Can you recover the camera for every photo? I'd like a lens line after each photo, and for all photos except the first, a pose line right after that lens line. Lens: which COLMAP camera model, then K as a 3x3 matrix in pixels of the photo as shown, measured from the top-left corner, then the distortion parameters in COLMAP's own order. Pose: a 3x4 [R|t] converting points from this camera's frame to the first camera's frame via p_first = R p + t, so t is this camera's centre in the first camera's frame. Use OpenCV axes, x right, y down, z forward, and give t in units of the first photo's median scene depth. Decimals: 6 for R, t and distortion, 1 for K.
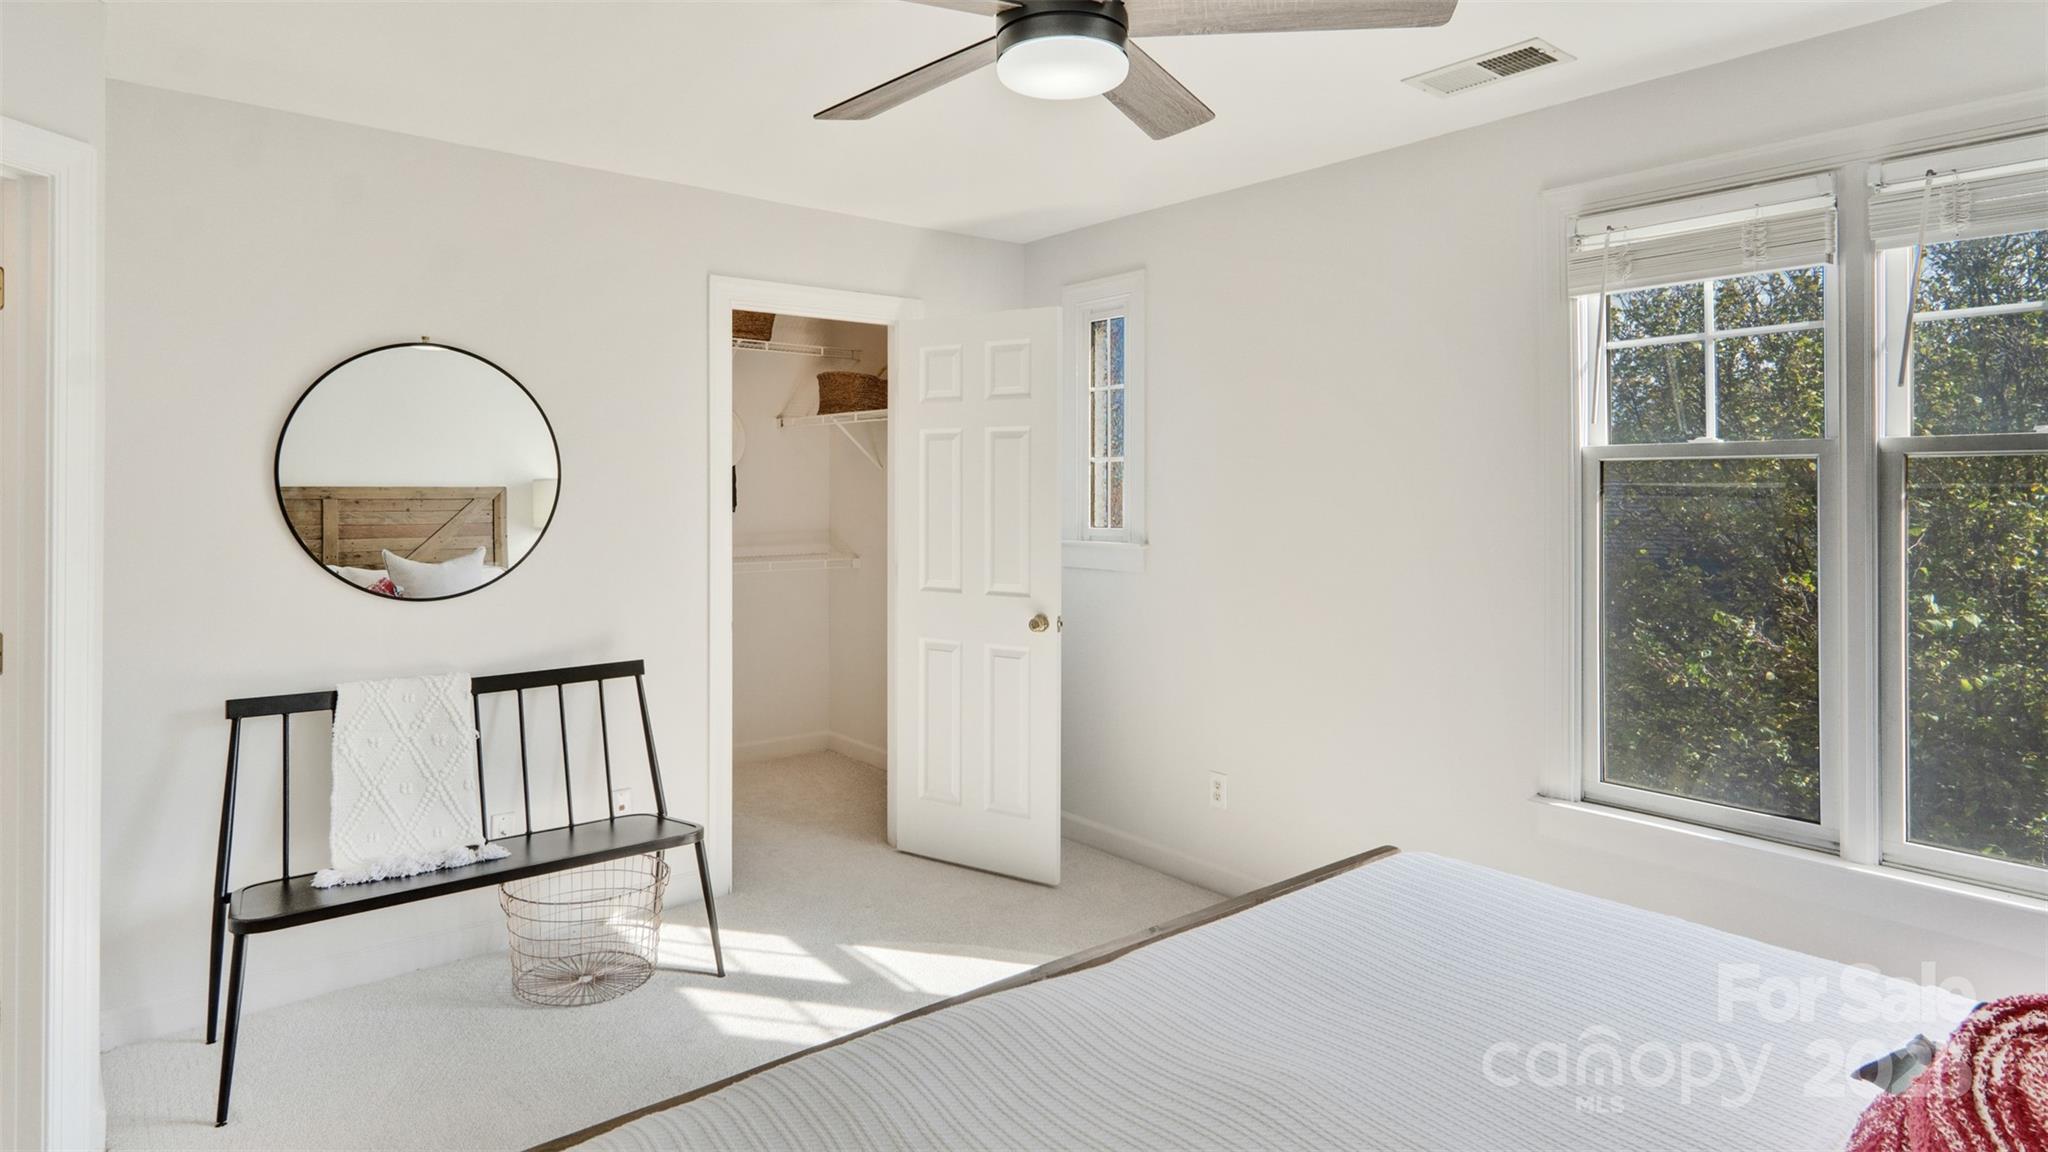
lens RADIAL K [[1089.7, 0, 1018.7], [0, 1089.7, 494.0], [0, 0, 1]] dist [0.003830, 0.000841]
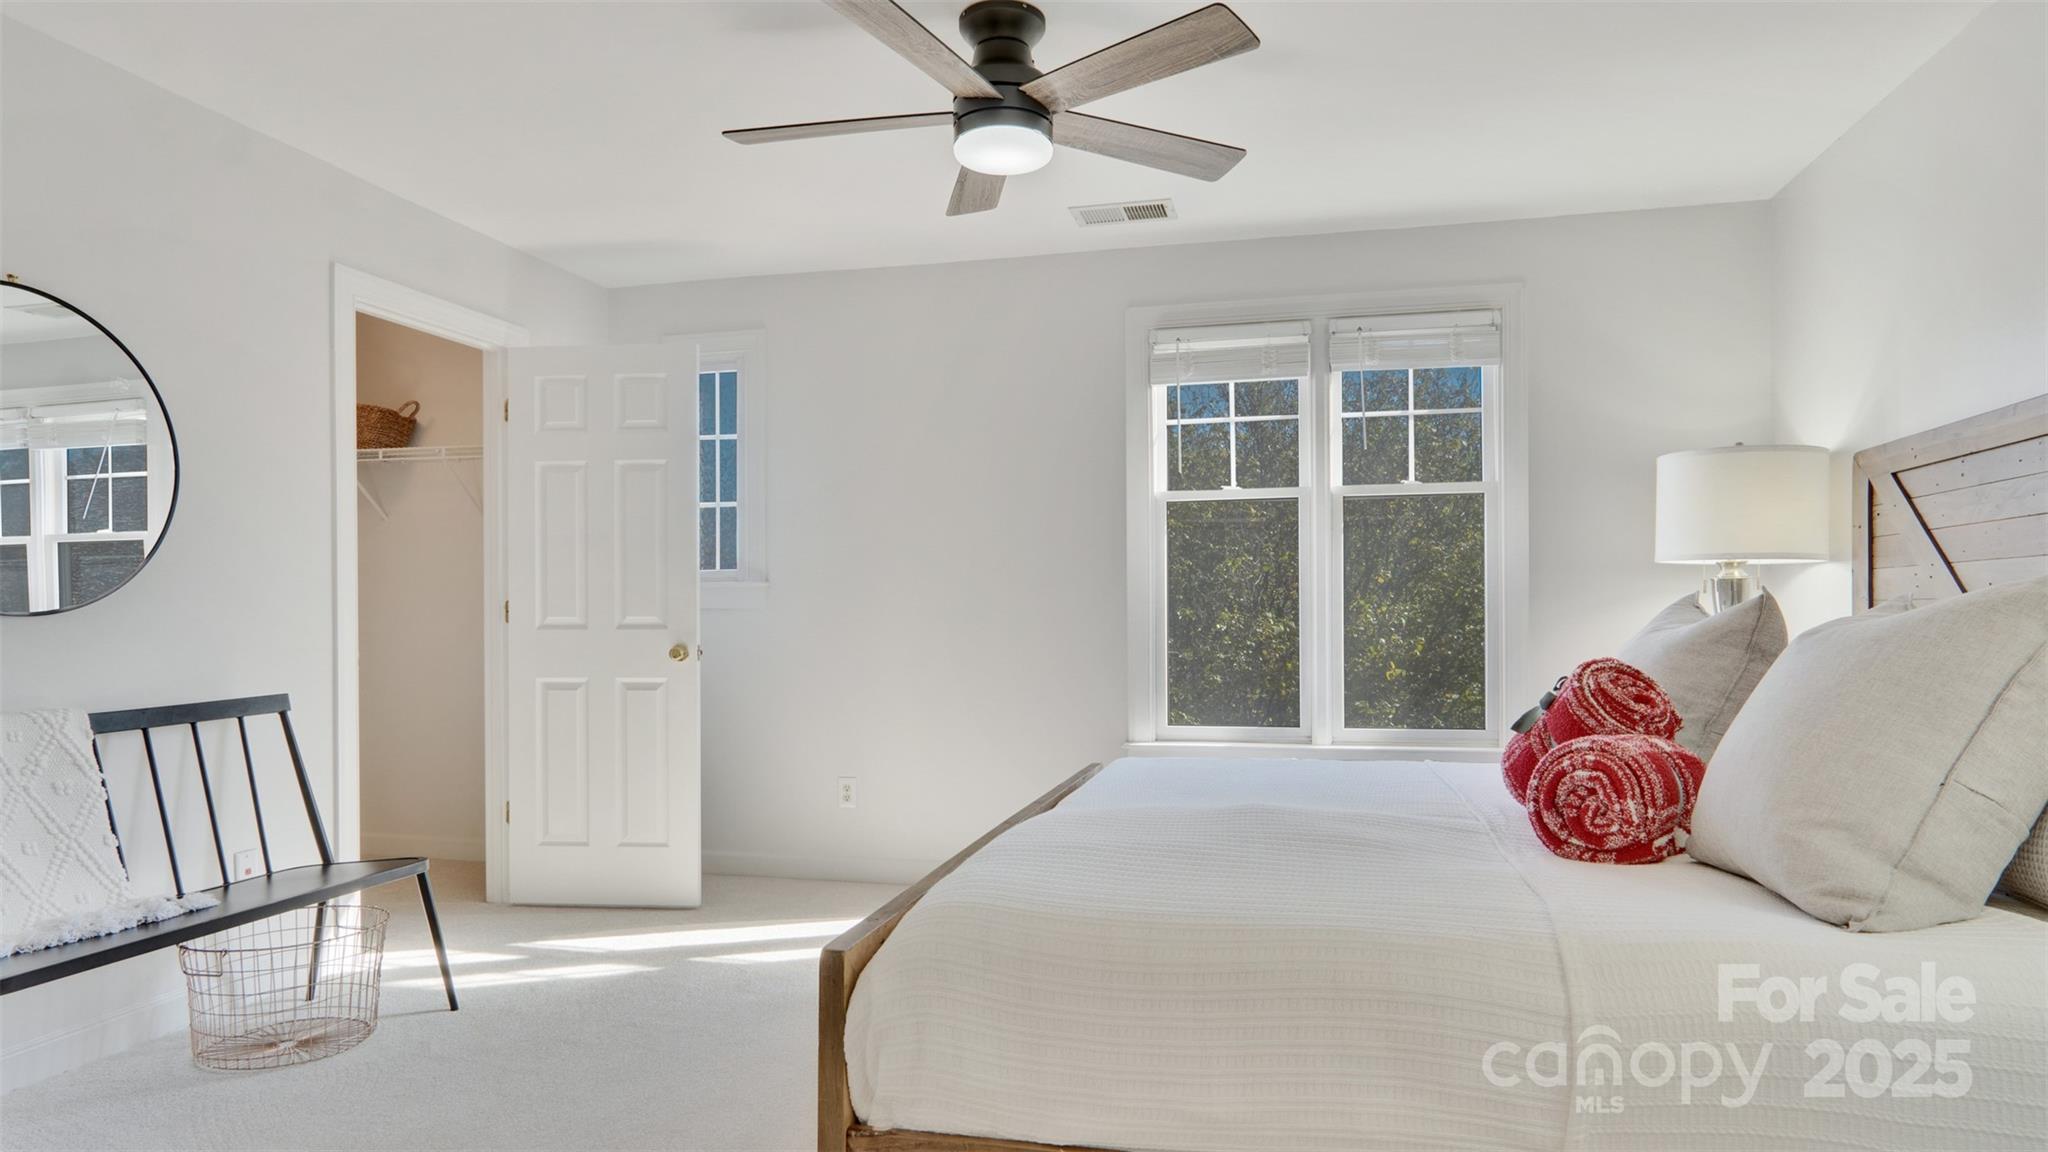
lens RADIAL K [[1095.7, 0, 1047.6], [0, 1095.7, 609.2], [0, 0, 1]] dist [-0.000114, -0.000446]
pose [[0.805172, -0.009238, 0.592970, -0.431670], [0.006793, 0.999957, 0.006355, 0.097012], [-0.593003, -0.001089, 0.805200, -0.065479]]
